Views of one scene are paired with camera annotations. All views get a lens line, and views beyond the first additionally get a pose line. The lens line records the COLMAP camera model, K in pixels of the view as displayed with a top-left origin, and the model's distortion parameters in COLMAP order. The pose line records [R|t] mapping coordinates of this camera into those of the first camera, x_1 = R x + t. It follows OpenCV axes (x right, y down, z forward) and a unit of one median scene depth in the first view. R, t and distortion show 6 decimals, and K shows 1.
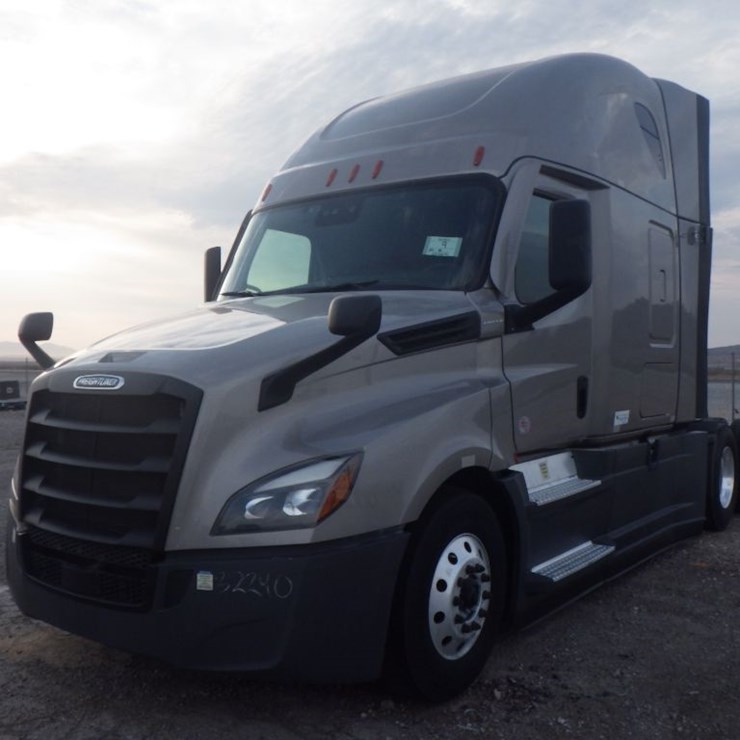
lens RADIAL K [[831.5, 0, 367.4], [0, 831.5, 358.0], [0, 0, 1]] dist [0.018673, 0.000000]
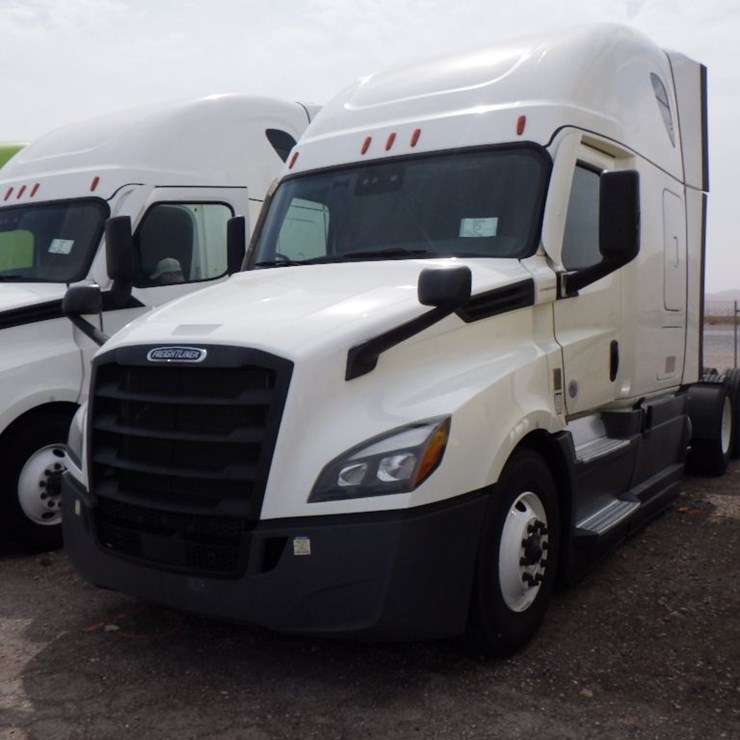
lens RADIAL K [[831.5, 0, 380.5], [0, 831.5, 363.9], [0, 0, 1]] dist [0.018673, 0.000000]
pose [[0.995803, -0.016088, 0.090098, -0.149281], [0.011364, 0.998546, 0.052703, -0.008156], [-0.090814, -0.051458, 0.994537, -0.011441]]
